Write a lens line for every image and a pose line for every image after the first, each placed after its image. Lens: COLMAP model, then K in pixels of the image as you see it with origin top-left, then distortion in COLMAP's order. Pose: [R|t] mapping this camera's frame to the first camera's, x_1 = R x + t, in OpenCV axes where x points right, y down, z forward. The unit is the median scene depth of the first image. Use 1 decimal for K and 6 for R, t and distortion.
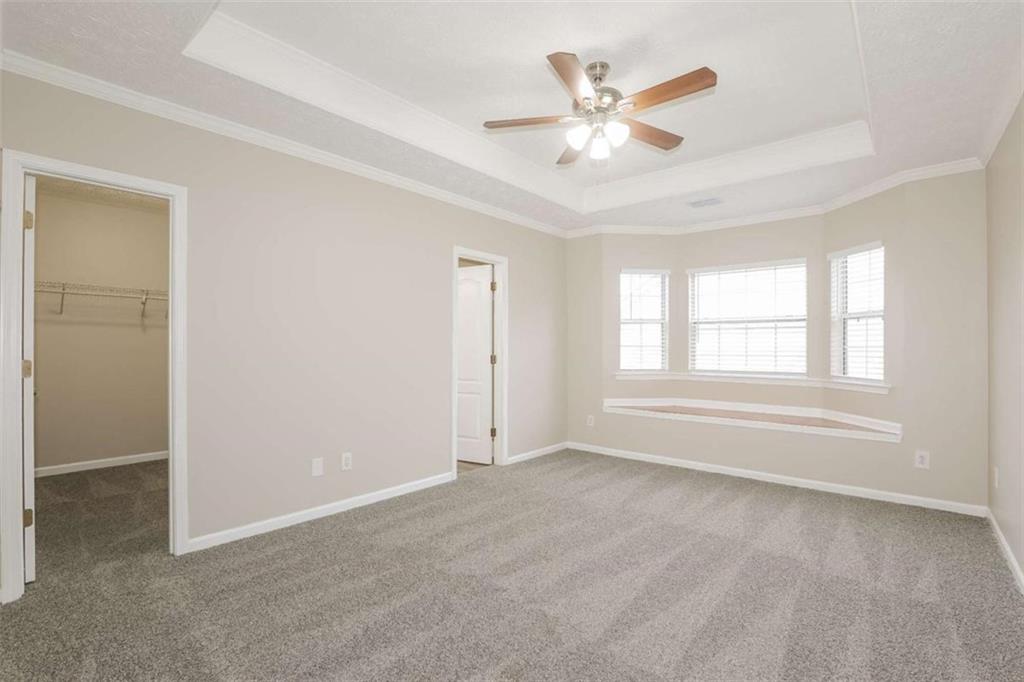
lens RADIAL K [[473.7, 0, 512.9], [0, 473.7, 342.9], [0, 0, 1]] dist [-0.002051, 0.001248]
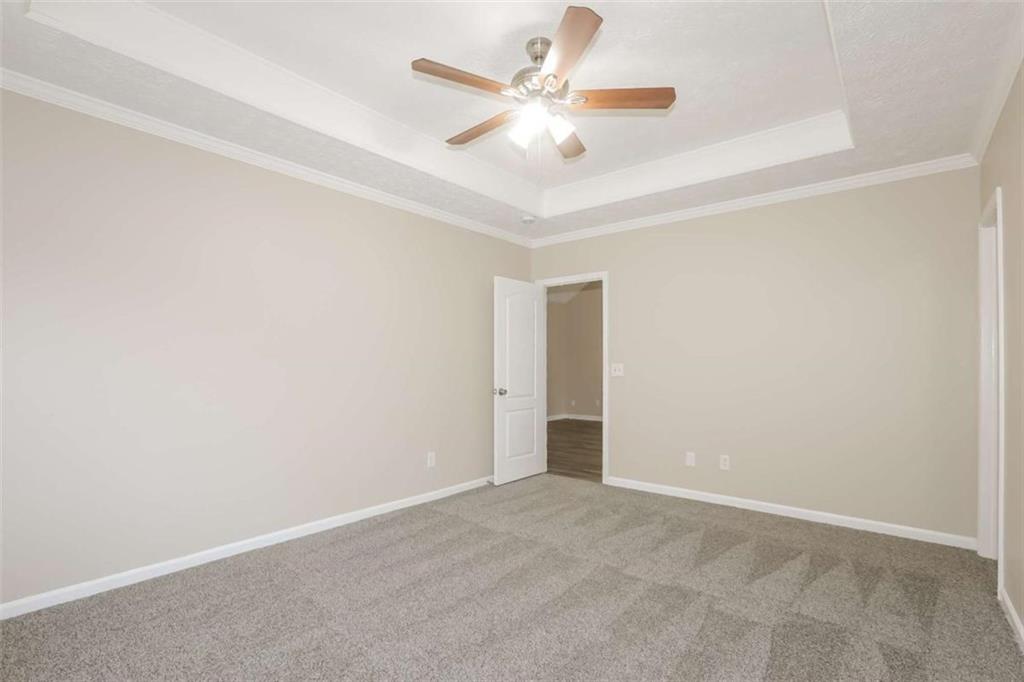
lens RADIAL K [[473.7, 0, 501.5], [0, 473.7, 363.3], [0, 0, 1]] dist [-0.002051, 0.001248]
pose [[0.999997, -0.000118, 0.002242, 0.108551], [0.000106, 0.999986, 0.005274, 0.001509], [-0.002243, -0.005273, 0.999984, 0.124440]]
